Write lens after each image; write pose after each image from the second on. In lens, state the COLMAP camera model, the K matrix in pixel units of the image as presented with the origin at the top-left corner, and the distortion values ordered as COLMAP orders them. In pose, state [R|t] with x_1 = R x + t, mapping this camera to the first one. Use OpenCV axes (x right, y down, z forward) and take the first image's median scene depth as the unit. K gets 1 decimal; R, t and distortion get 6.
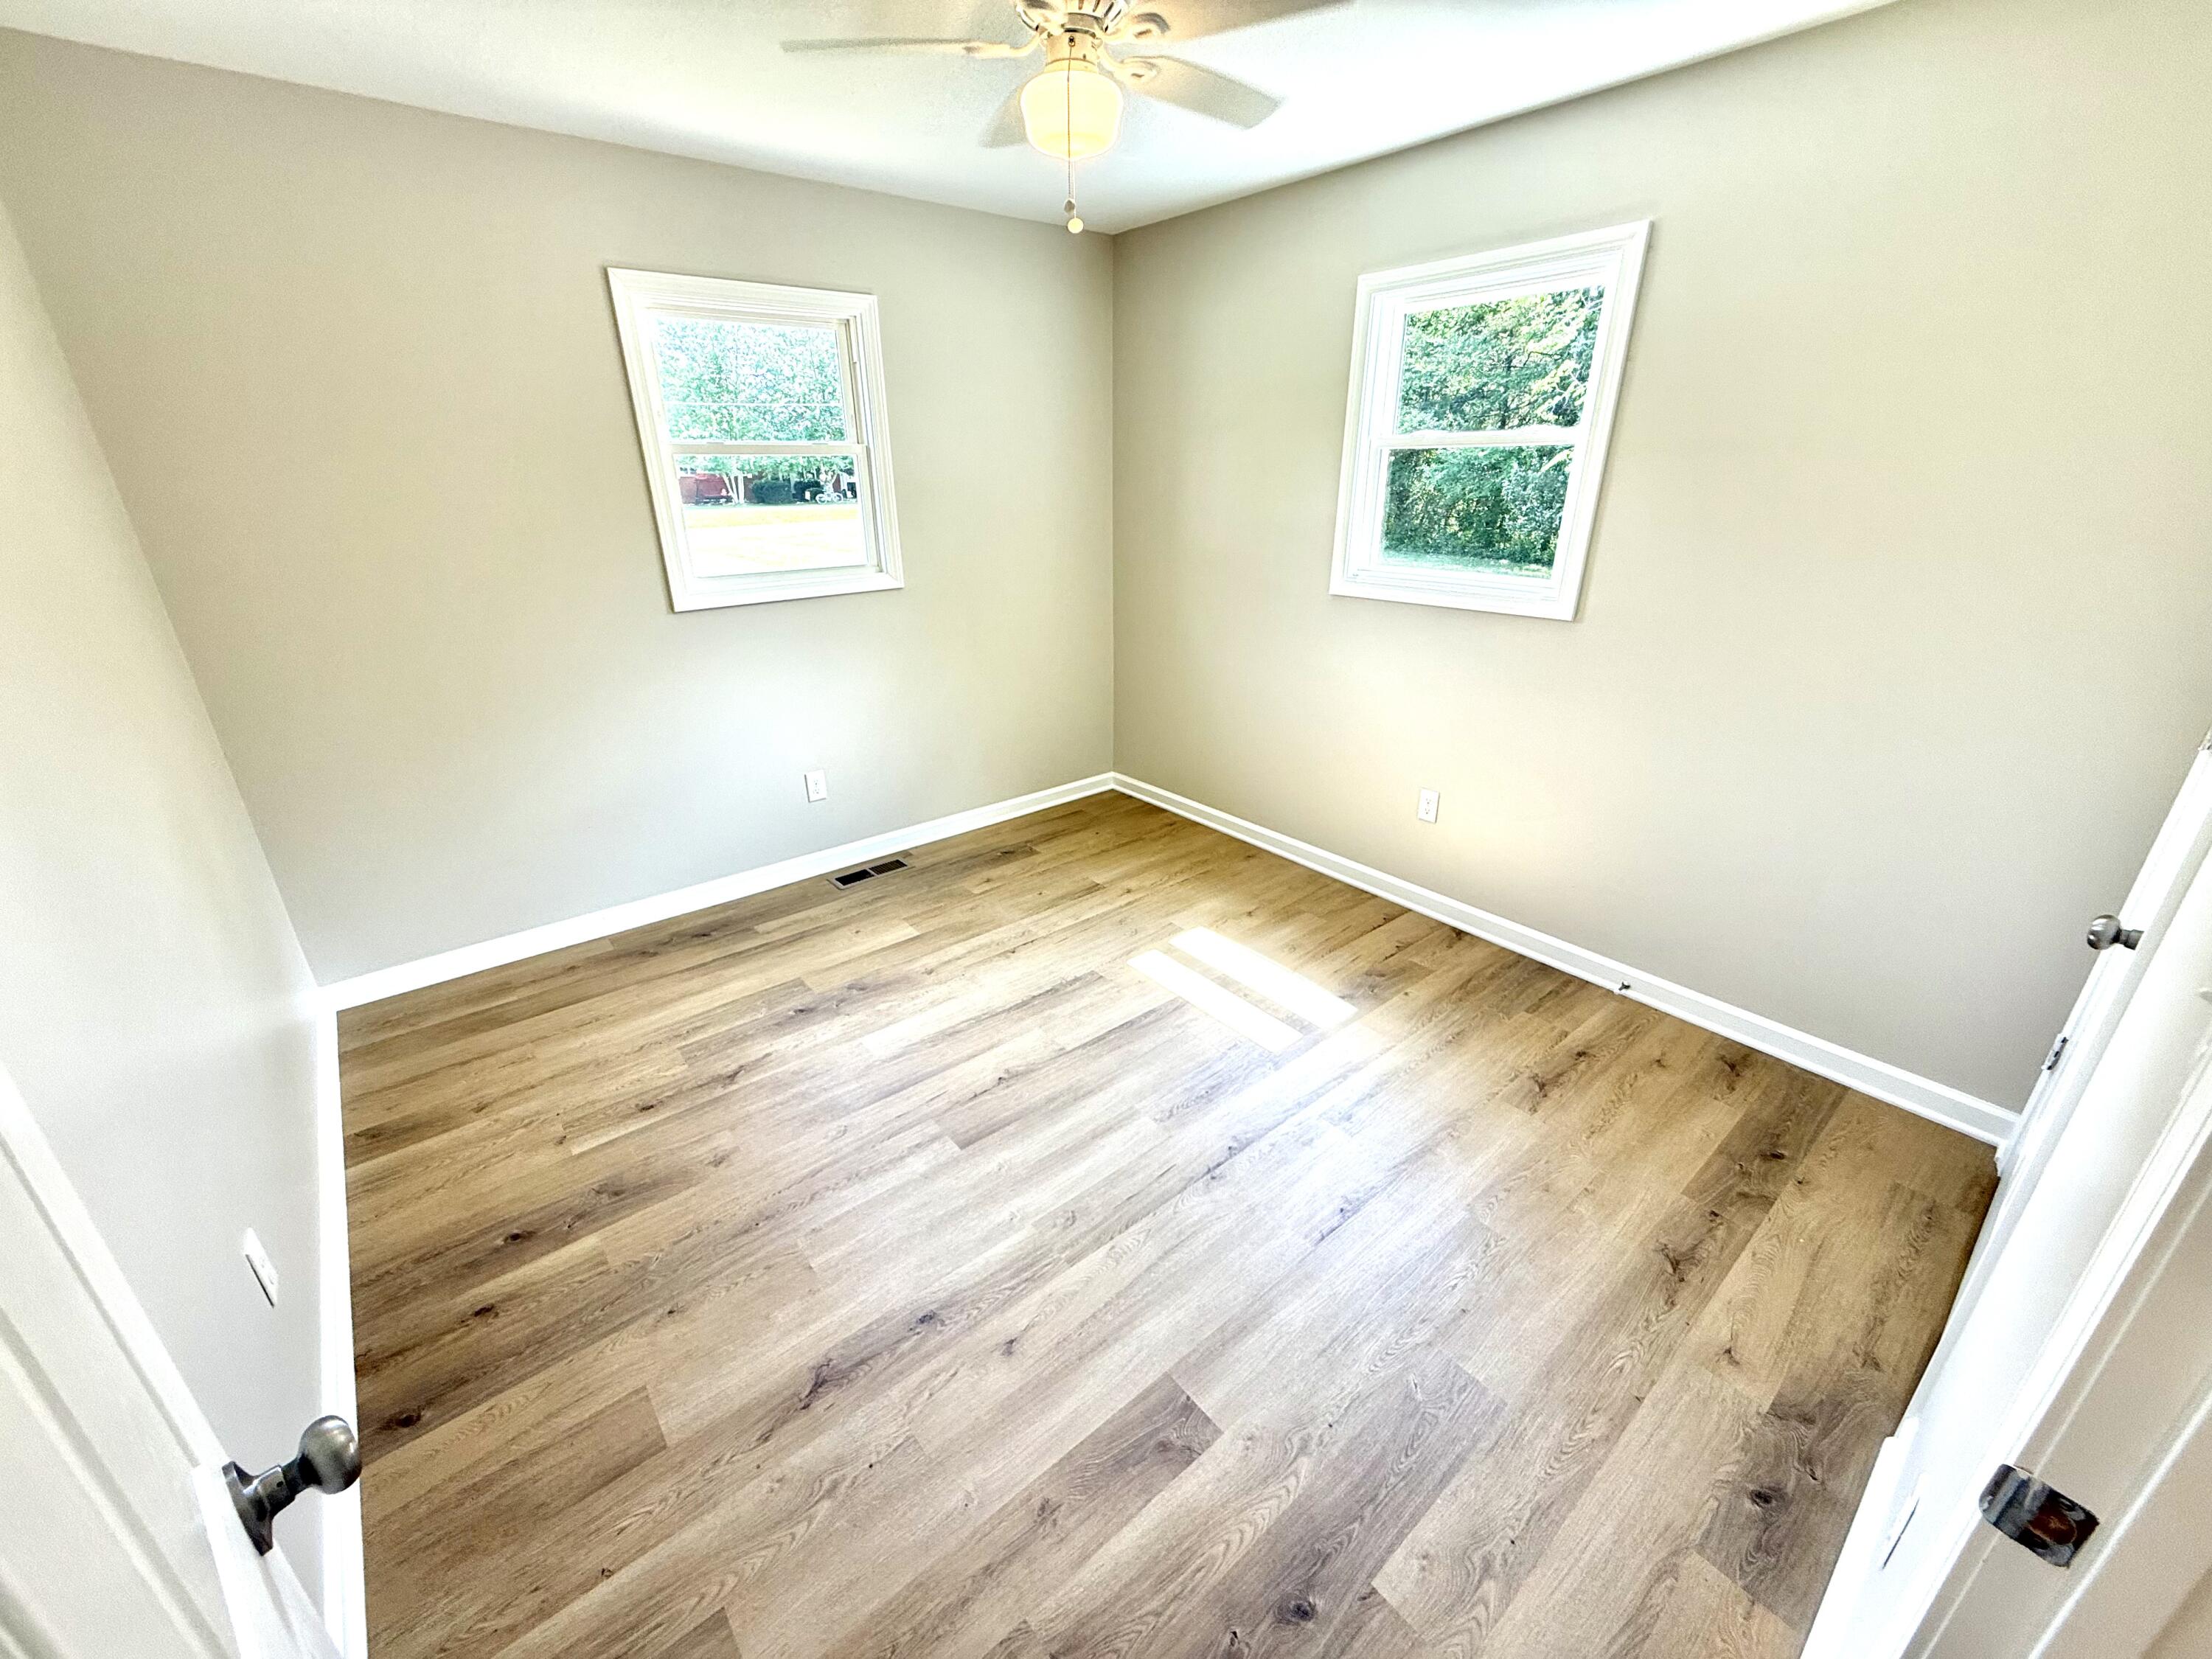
lens RADIAL K [[882.7, 0, 1084.2], [0, 882.7, 818.6], [0, 0, 1]] dist [-0.001986, -0.000172]
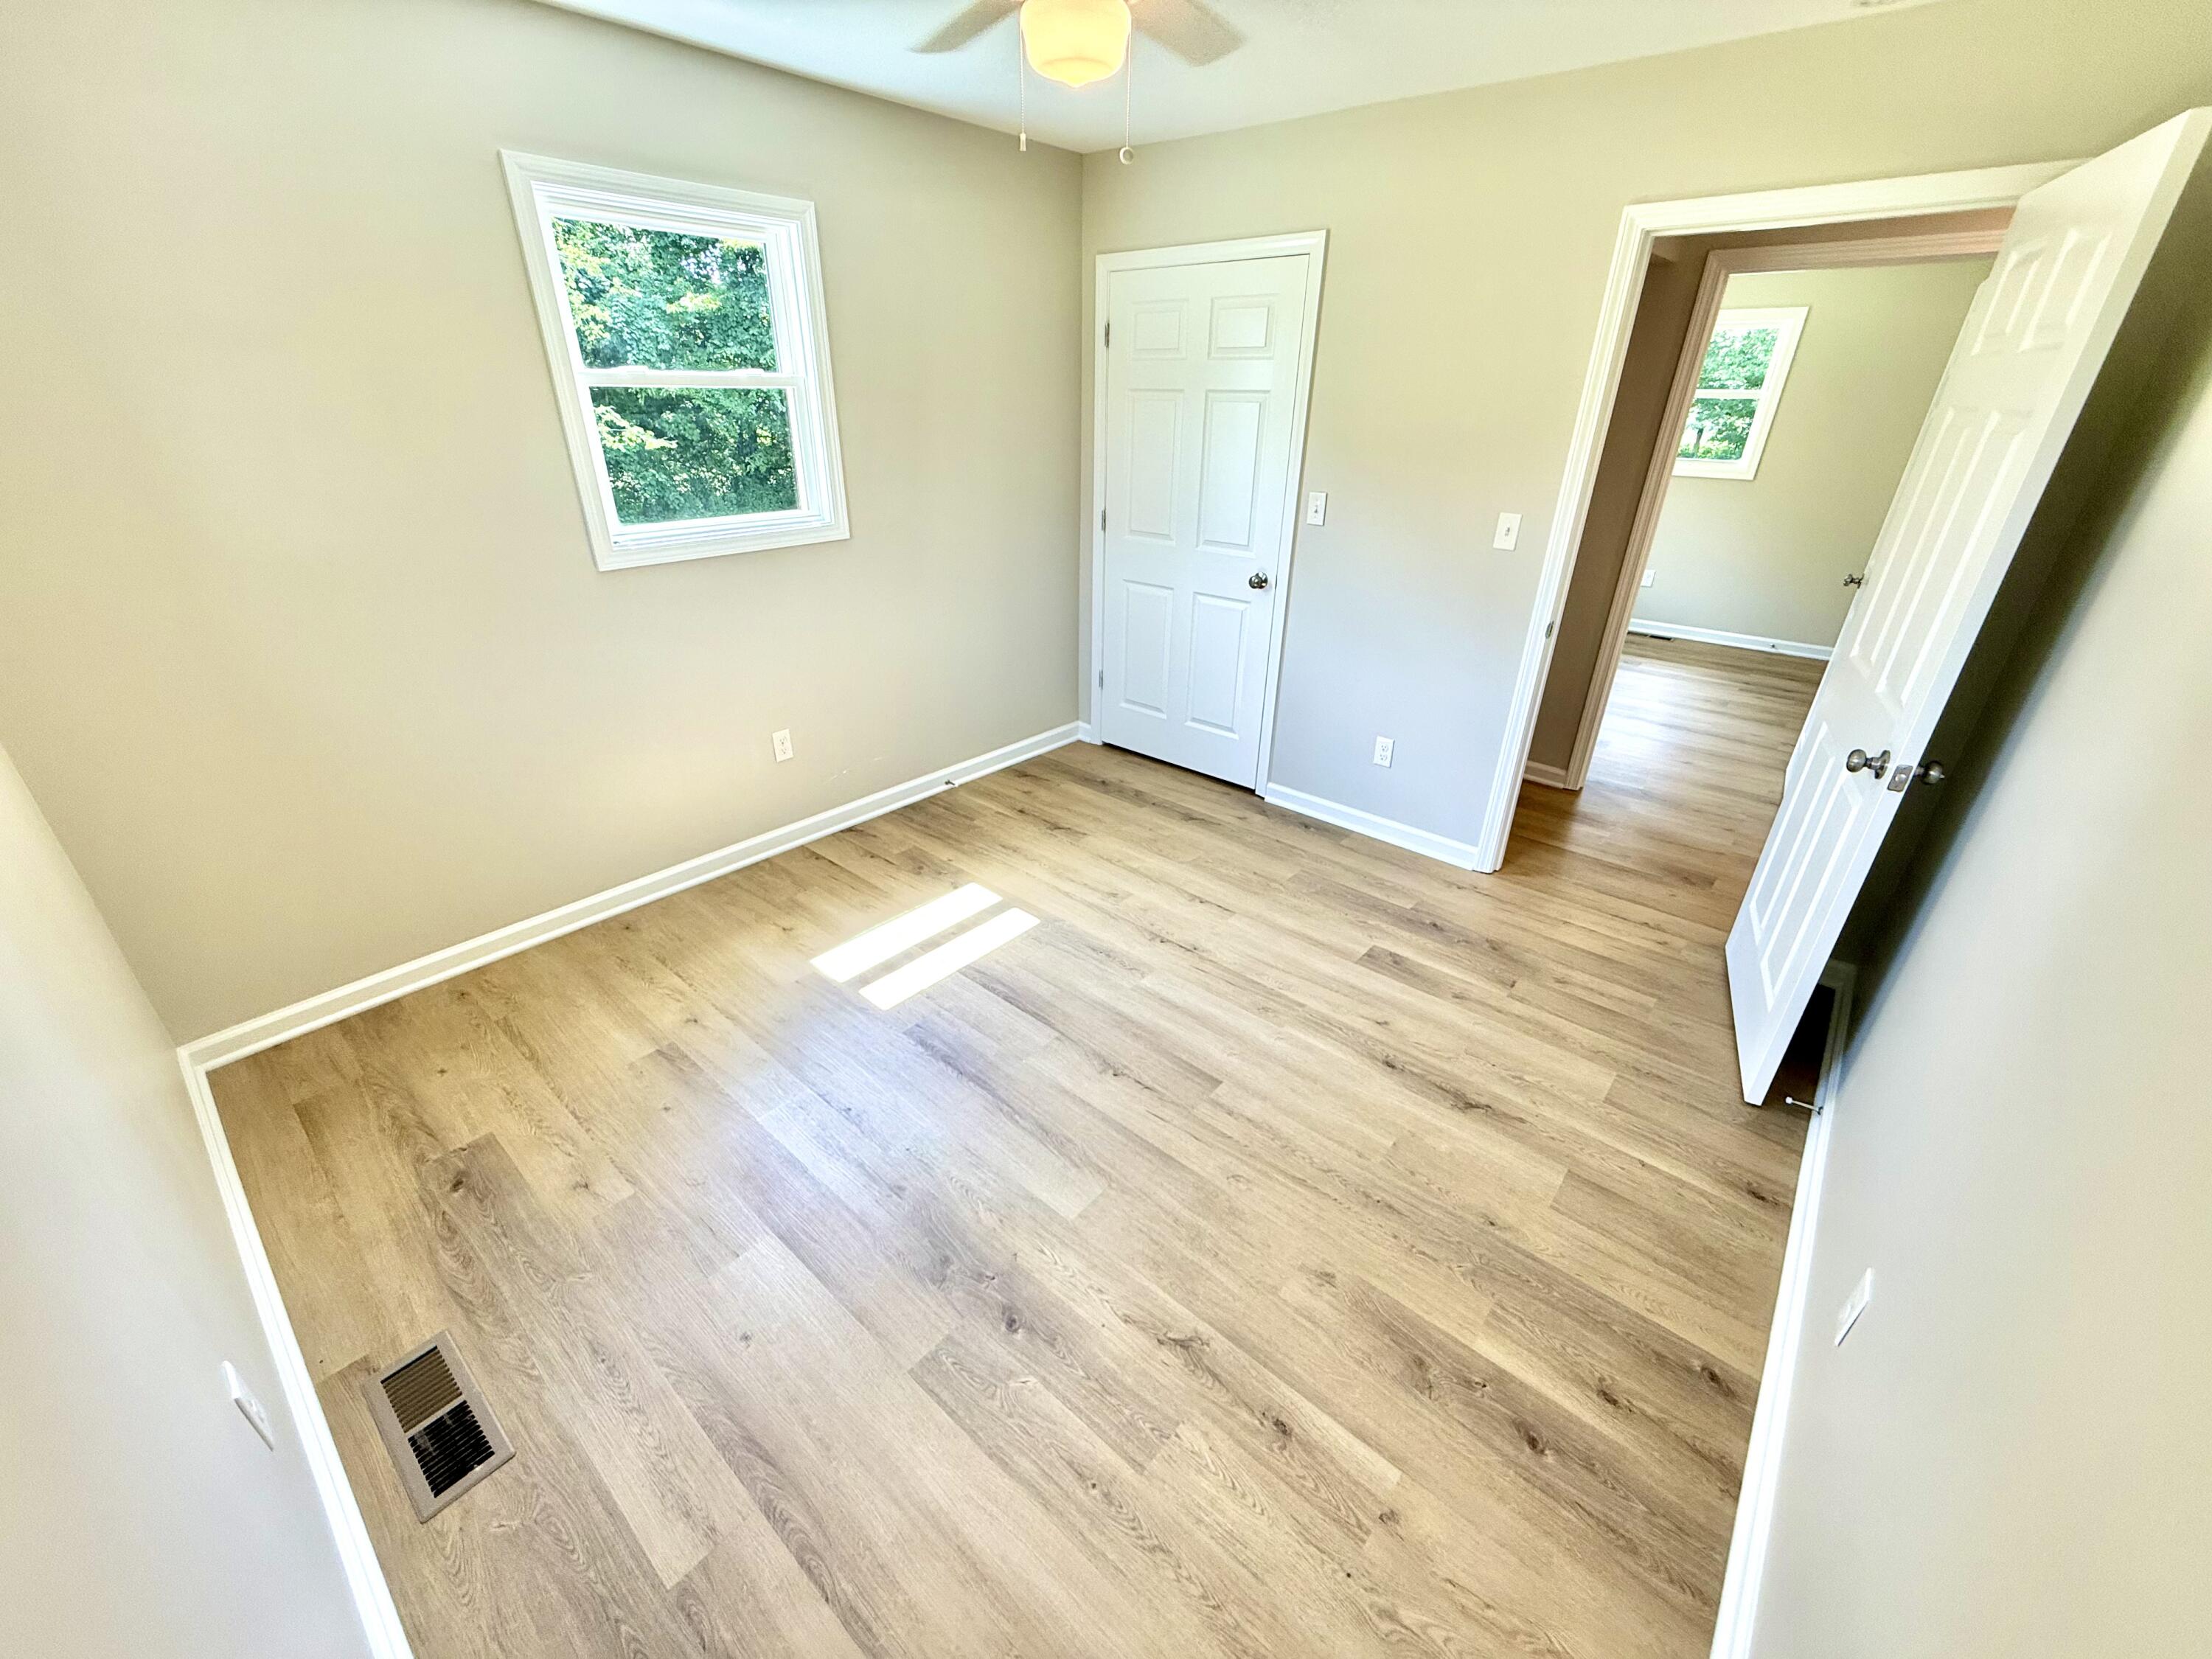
lens RADIAL K [[882.7, 0, 1112.4], [0, 882.7, 820.5], [0, 0, 1]] dist [-0.001986, -0.000172]
pose [[-0.180931, -0.427719, 0.885619, -0.879195], [0.353327, 0.812095, 0.464394, -0.399243], [-0.917837, 0.396936, 0.004191, 0.951708]]
